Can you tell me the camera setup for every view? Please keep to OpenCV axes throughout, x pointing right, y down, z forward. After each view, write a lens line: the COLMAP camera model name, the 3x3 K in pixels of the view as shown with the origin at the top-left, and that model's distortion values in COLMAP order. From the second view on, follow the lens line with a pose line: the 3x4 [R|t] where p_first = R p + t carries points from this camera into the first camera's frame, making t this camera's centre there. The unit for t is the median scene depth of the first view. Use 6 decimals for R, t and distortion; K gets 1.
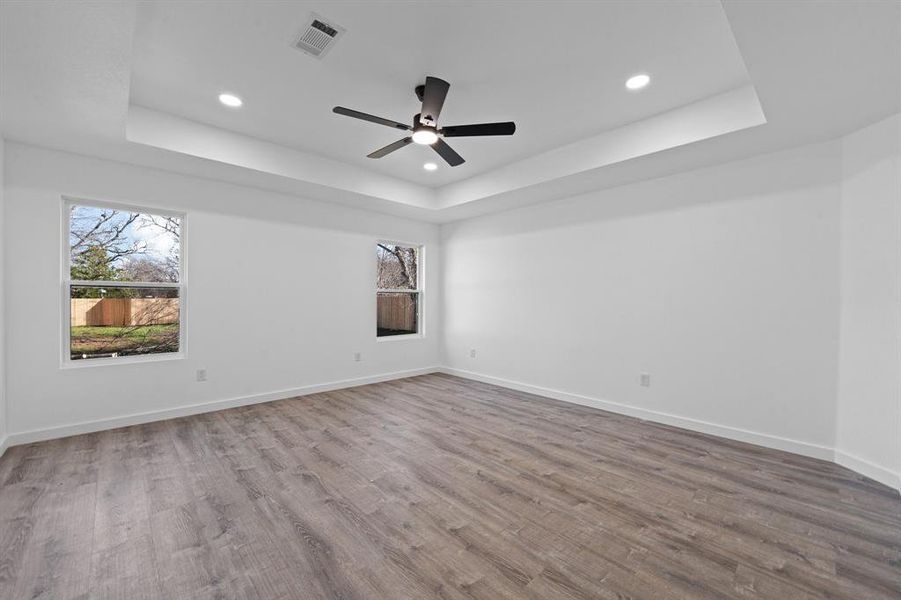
lens RADIAL K [[368.9, 0, 449.4], [0, 368.9, 298.7], [0, 0, 1]] dist [-0.001288, -0.000178]
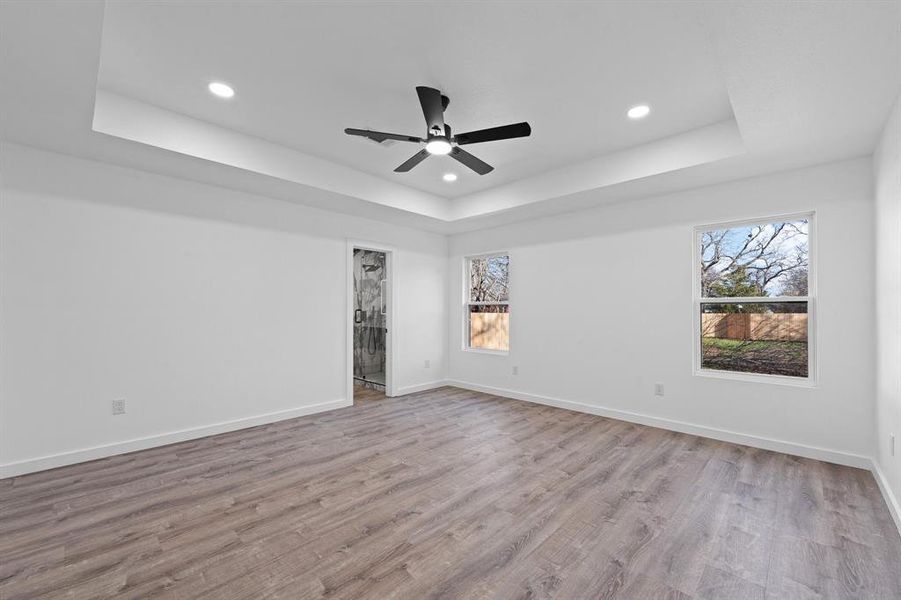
lens RADIAL K [[368.9, 0, 449.4], [0, 368.9, 298.7], [0, 0, 1]] dist [-0.001288, -0.000178]
pose [[0.042994, -0.038105, -0.998348, 0.692853], [-0.003560, 0.999260, -0.038293, 0.003904], [0.999069, 0.005200, 0.042826, 0.750240]]
